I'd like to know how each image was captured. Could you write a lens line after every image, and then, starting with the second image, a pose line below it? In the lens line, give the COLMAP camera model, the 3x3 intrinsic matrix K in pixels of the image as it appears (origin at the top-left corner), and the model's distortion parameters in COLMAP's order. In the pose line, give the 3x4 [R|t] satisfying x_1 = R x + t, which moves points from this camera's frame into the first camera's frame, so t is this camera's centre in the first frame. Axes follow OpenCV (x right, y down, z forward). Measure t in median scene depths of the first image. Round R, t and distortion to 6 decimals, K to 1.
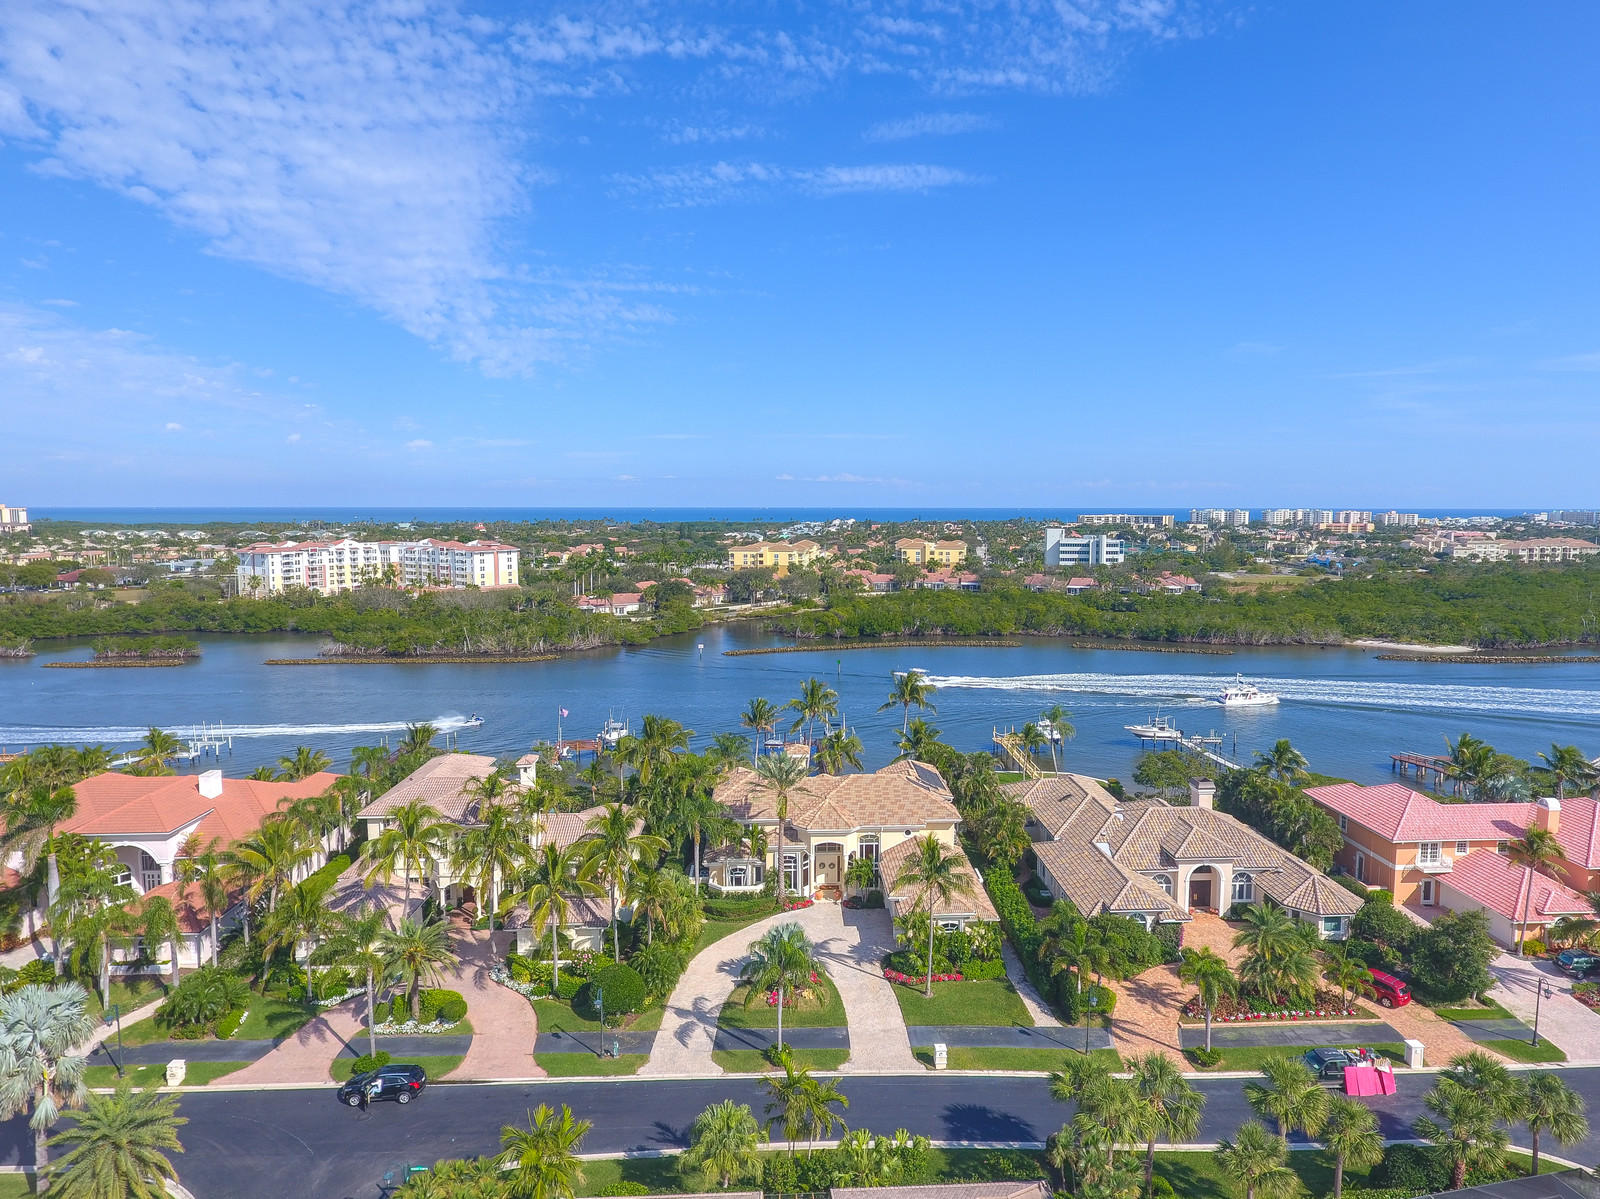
lens RADIAL K [[915.8, 0, 800.5], [0, 915.8, 607.3], [0, 0, 1]] dist [-0.012209, 0.001556]
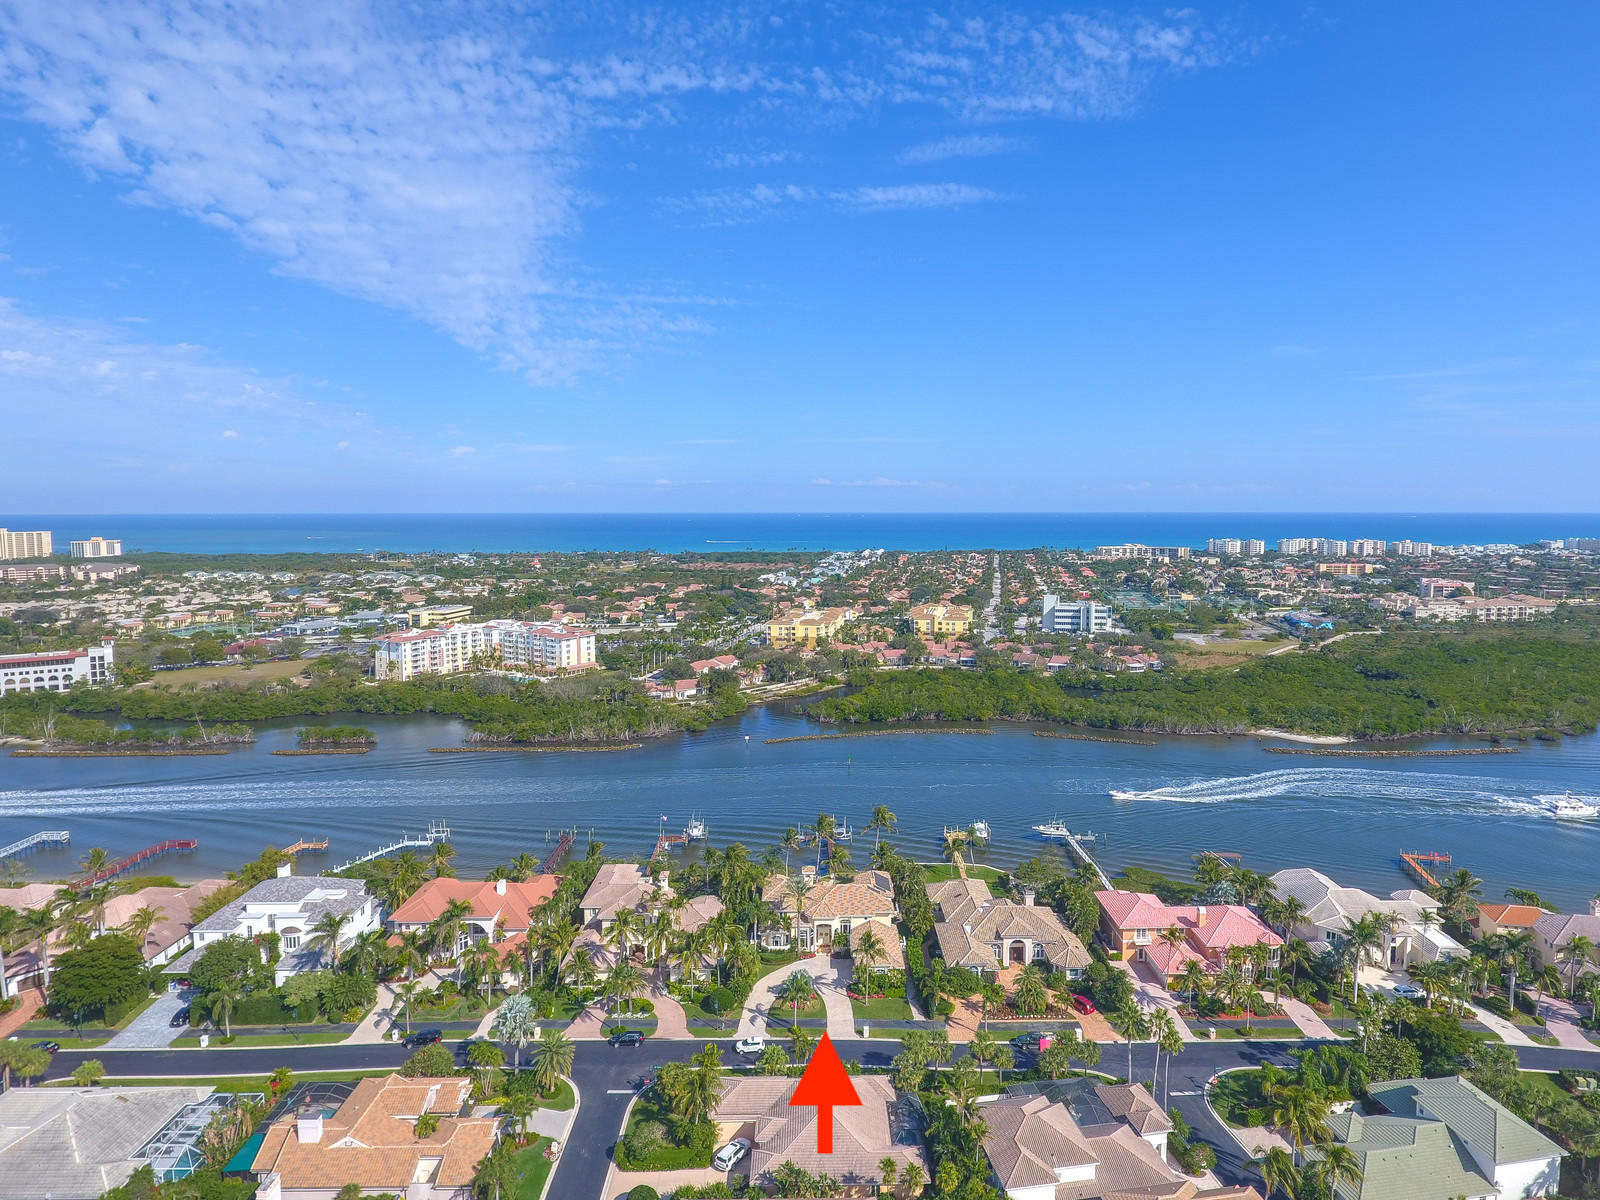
lens RADIAL K [[915.8, 0, 797.8], [0, 915.8, 599.3], [0, 0, 1]] dist [-0.012209, 0.001556]
pose [[0.999148, -0.000845, -0.041257, 0.019769], [0.000291, 0.999910, -0.013429, -0.139567], [0.041265, 0.013405, 0.999058, -0.325733]]
